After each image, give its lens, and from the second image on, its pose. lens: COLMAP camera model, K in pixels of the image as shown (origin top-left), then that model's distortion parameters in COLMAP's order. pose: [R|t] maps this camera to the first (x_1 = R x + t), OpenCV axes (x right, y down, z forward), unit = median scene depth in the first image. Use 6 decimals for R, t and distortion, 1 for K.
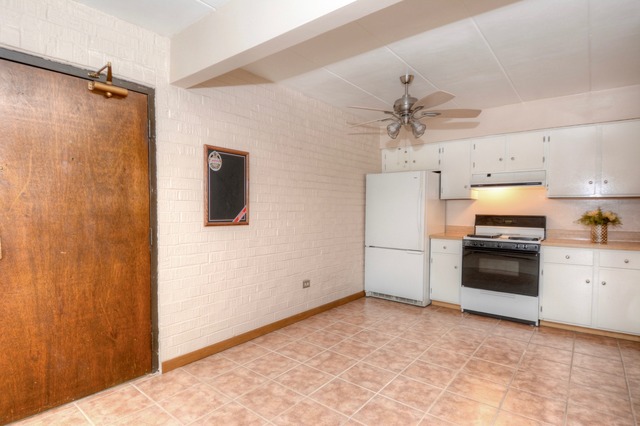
lens RADIAL K [[330.9, 0, 315.6], [0, 330.9, 218.6], [0, 0, 1]] dist [0.045067, -0.046399]
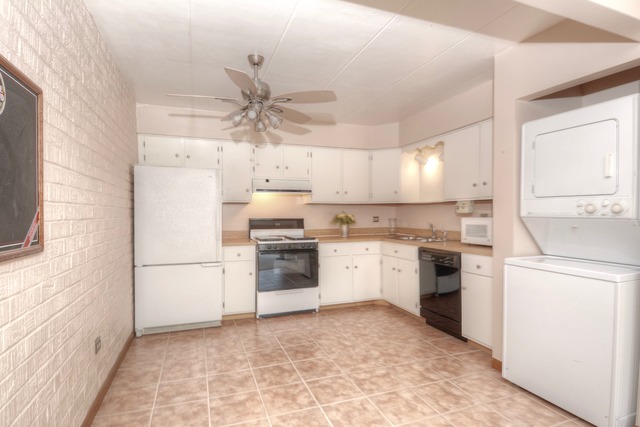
lens RADIAL K [[330.9, 0, 315.6], [0, 330.9, 219.1], [0, 0, 1]] dist [0.045067, -0.046399]
pose [[0.518909, -0.021131, 0.854568, -0.379250], [0.030084, 0.999527, 0.006448, -0.015551], [-0.854300, 0.022363, 0.519299, 0.439269]]
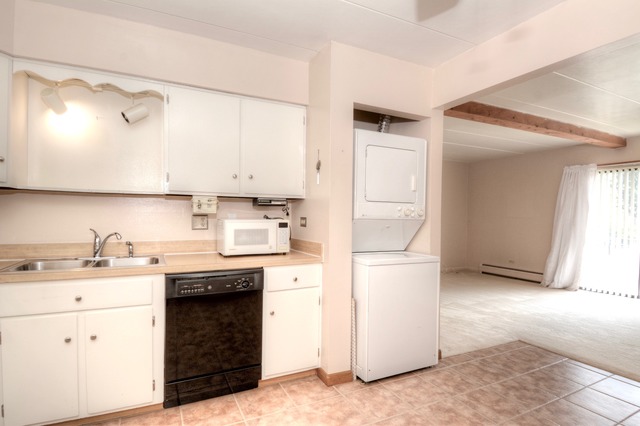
lens RADIAL K [[330.9, 0, 315.6], [0, 330.9, 218.6], [0, 0, 1]] dist [0.045067, -0.046399]
pose [[-0.904643, -0.019043, 0.425745, 0.279830], [-0.002958, 0.999258, 0.038411, -0.031918], [-0.426160, 0.033489, -0.904028, 1.194487]]
